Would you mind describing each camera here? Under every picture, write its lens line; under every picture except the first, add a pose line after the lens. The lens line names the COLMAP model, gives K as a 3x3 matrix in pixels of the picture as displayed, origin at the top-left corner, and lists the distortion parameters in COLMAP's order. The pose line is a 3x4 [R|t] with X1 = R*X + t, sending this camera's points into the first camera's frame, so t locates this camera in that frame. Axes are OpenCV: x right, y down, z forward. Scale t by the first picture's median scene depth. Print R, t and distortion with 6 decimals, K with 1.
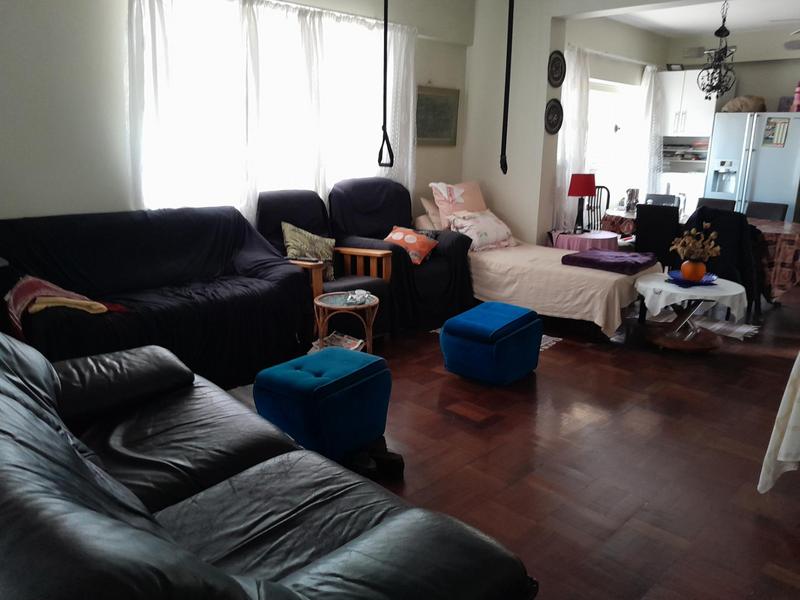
lens RADIAL K [[609.5, 0, 400.0], [0, 609.5, 300.0], [0, 0, 1]] dist [-0.038880, 0.003858]
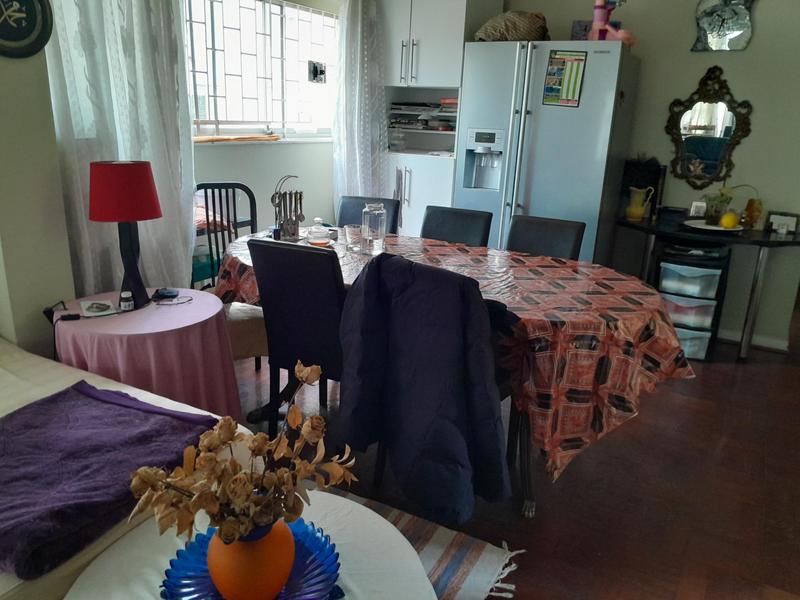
lens RADIAL K [[607.7, 0, 400.0], [0, 607.7, 300.0], [0, 0, 1]] dist [0.041891, -0.117838]
pose [[0.965825, -0.056794, 0.252897, 0.327080], [0.044364, 0.997523, 0.054586, -0.114930], [-0.255371, -0.041501, 0.965952, 0.488067]]
